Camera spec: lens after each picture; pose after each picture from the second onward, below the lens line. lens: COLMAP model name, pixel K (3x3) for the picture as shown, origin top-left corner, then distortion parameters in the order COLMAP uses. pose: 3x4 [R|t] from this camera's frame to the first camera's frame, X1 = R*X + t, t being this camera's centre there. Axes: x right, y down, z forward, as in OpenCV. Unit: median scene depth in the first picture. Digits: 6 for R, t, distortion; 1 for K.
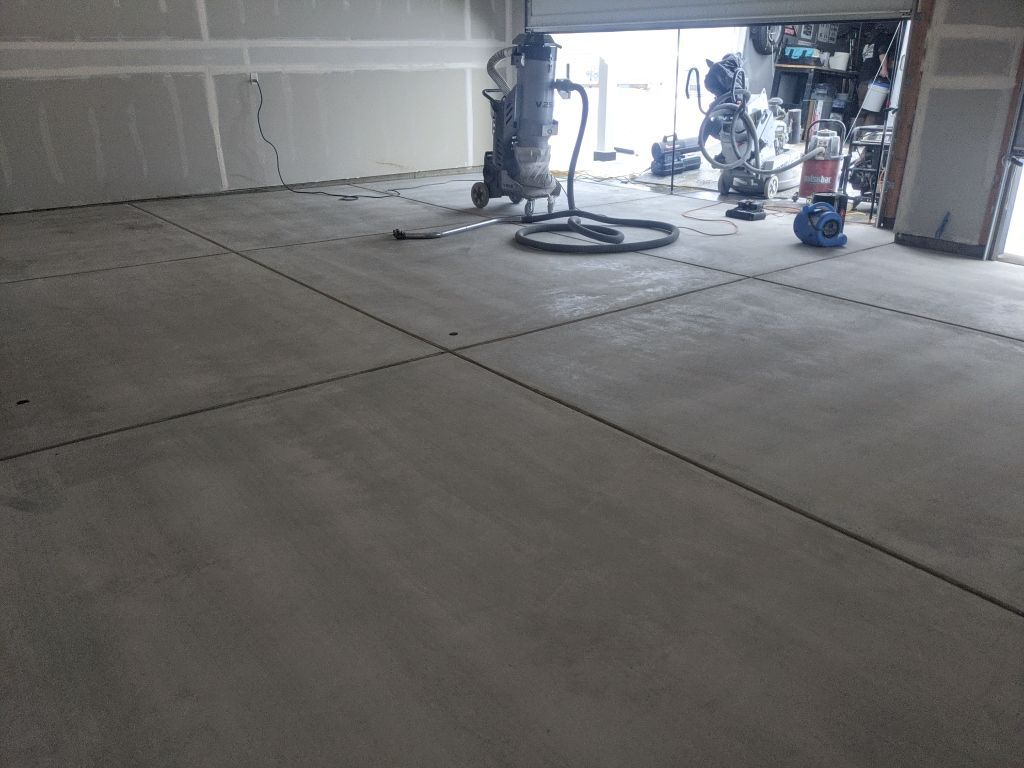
lens RADIAL K [[798.6, 0, 512.0], [0, 798.6, 384.0], [0, 0, 1]] dist [0.044740, -0.082112]
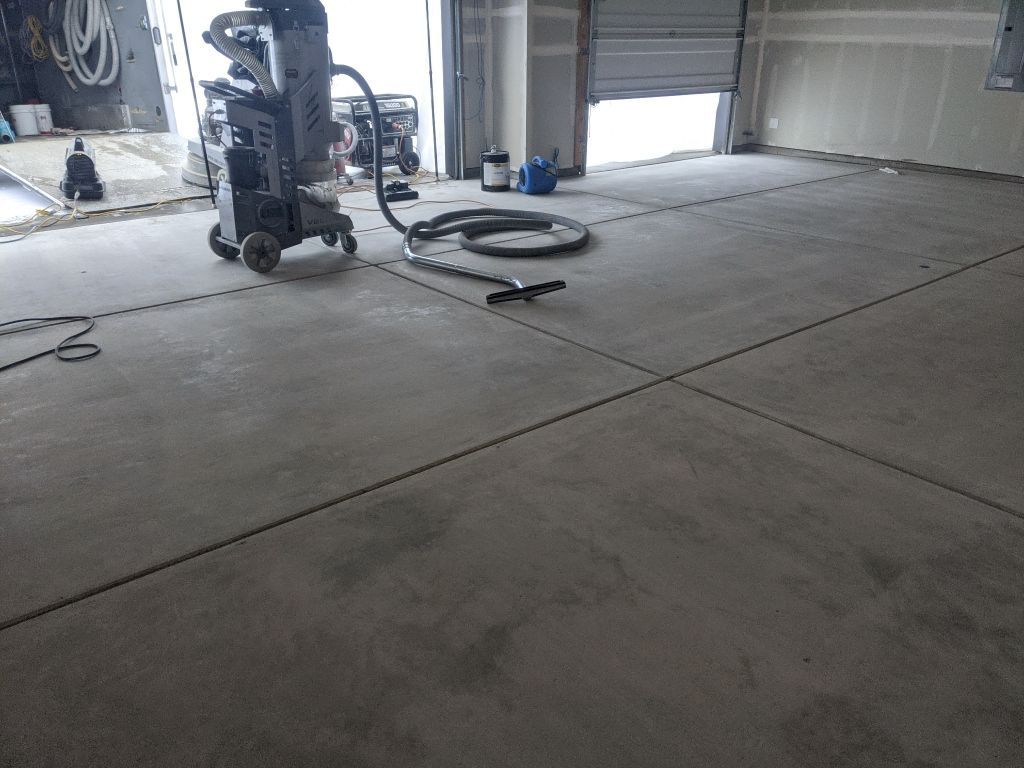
lens RADIAL K [[798.6, 0, 512.0], [0, 798.6, 384.0], [0, 0, 1]] dist [0.044740, -0.082112]
pose [[-0.025702, -0.399201, 0.916503, -0.920712], [0.360425, 0.851443, 0.380970, -0.444497], [-0.932434, 0.340122, 0.121998, 1.100790]]
